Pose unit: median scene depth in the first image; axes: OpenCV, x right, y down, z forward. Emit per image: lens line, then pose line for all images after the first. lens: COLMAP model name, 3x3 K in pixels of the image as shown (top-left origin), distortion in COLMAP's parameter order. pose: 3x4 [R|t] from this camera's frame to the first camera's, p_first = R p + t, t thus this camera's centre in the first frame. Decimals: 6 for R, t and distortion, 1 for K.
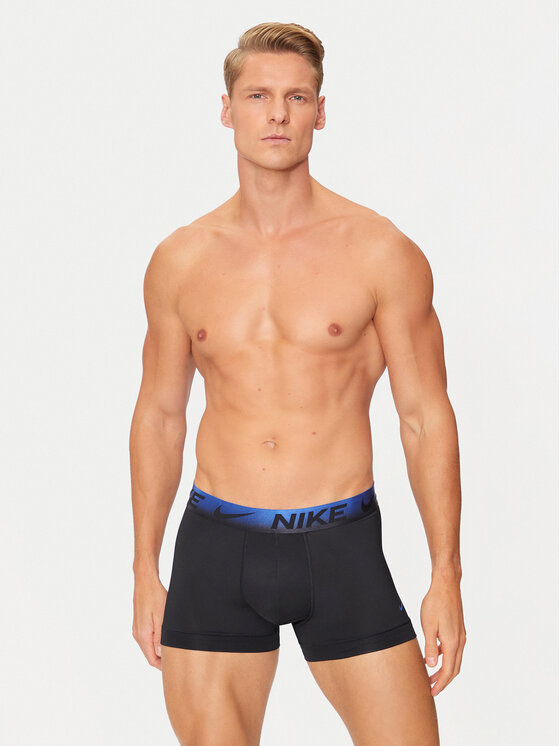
lens RADIAL K [[1463.6, 0, 280.0], [0, 1463.6, 373.0], [0, 0, 1]] dist [0.251882, -3.458056]
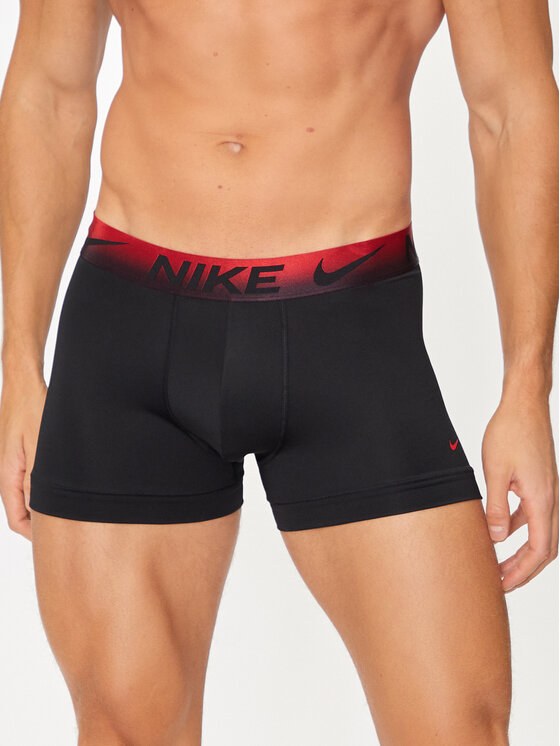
lens RADIAL K [[1463.6, 0, 280.0], [0, 1463.6, 373.0], [0, 0, 1]] dist [0.251882, -3.458056]
pose [[0.999528, 0.028196, 0.012225, 0.005942], [-0.030078, 0.979165, 0.200829, 0.019617], [-0.006308, -0.201102, 0.979550, 0.426478]]
